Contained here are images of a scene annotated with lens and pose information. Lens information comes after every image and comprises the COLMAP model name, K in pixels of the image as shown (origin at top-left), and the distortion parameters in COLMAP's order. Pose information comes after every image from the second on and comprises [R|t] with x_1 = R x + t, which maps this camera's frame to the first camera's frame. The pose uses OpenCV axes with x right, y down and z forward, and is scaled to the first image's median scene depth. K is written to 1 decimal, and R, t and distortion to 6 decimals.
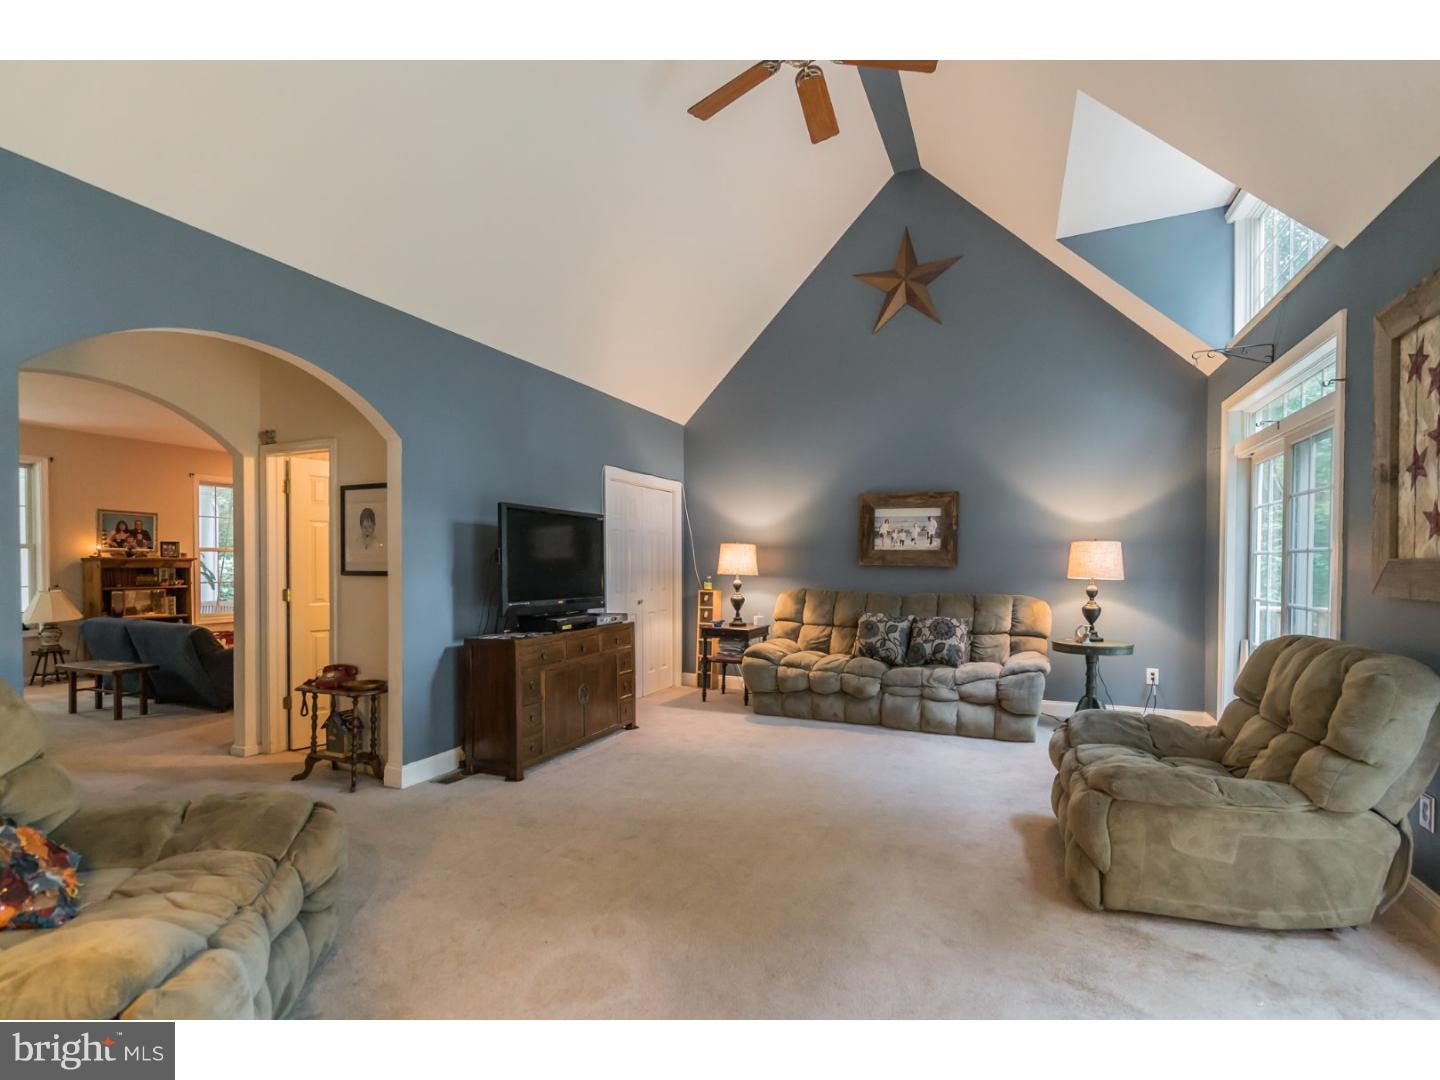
lens RADIAL K [[681.9, 0, 721.5], [0, 681.9, 571.2], [0, 0, 1]] dist [0.001267, 0.000355]
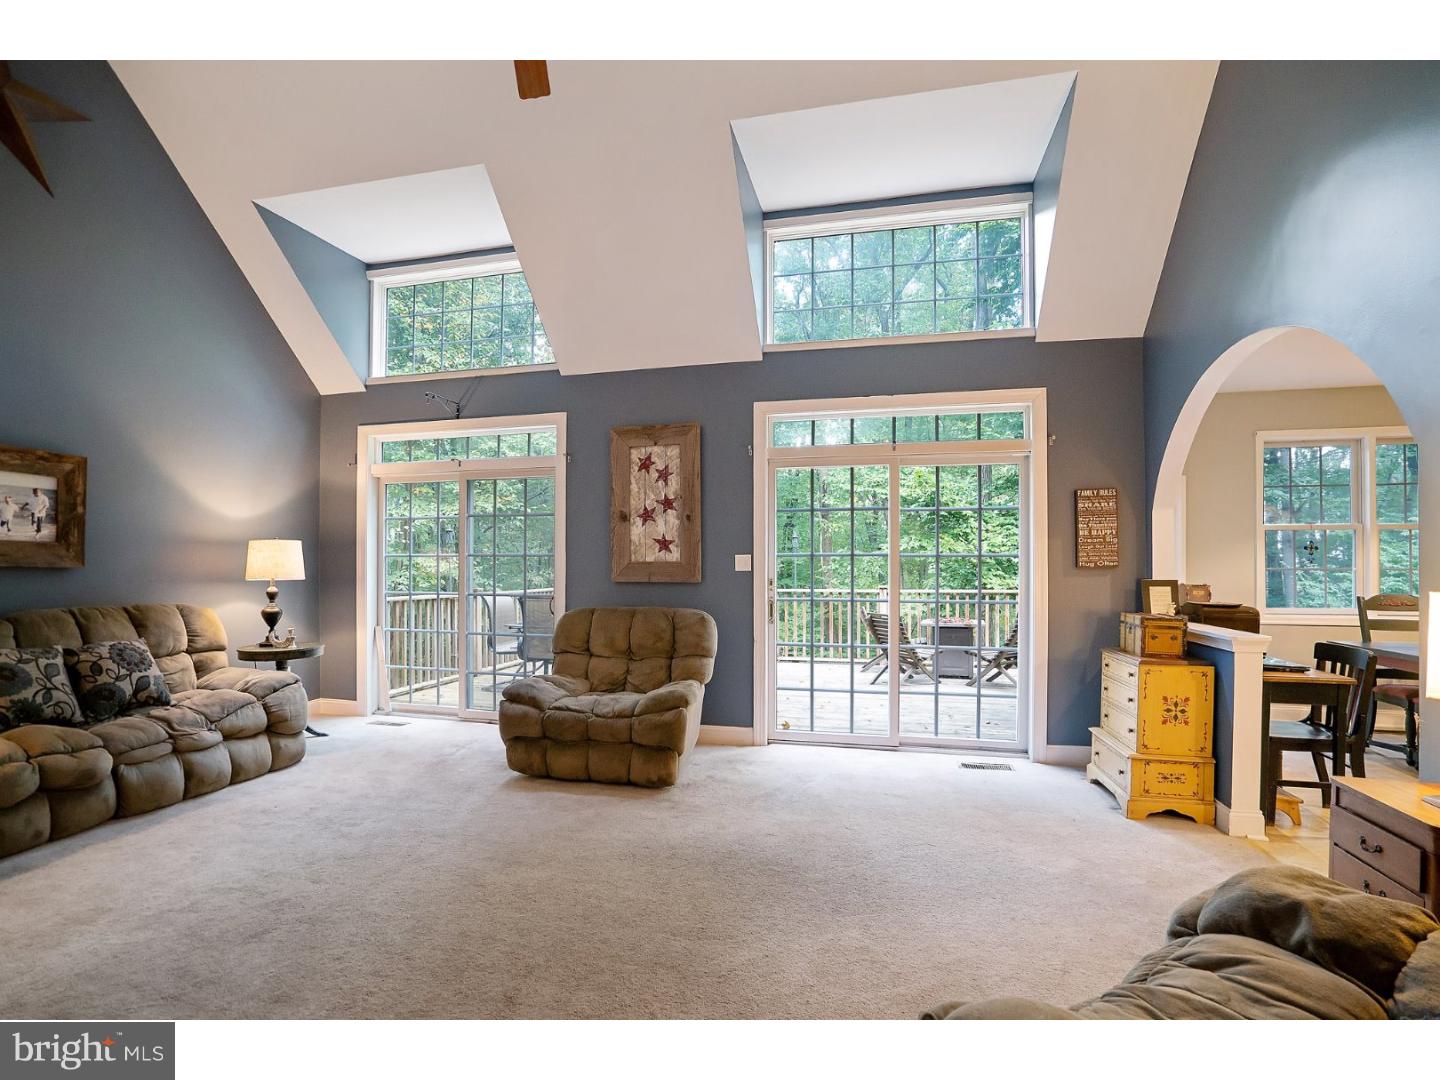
lens RADIAL K [[686.3, 0, 719.5], [0, 686.3, 562.1], [0, 0, 1]] dist [-0.001166, -0.000194]
pose [[-0.166413, 0.002793, 0.986052, -0.610084], [0.009465, 0.999954, -0.001235, -0.007496], [-0.986011, 0.009128, -0.166432, 0.686117]]
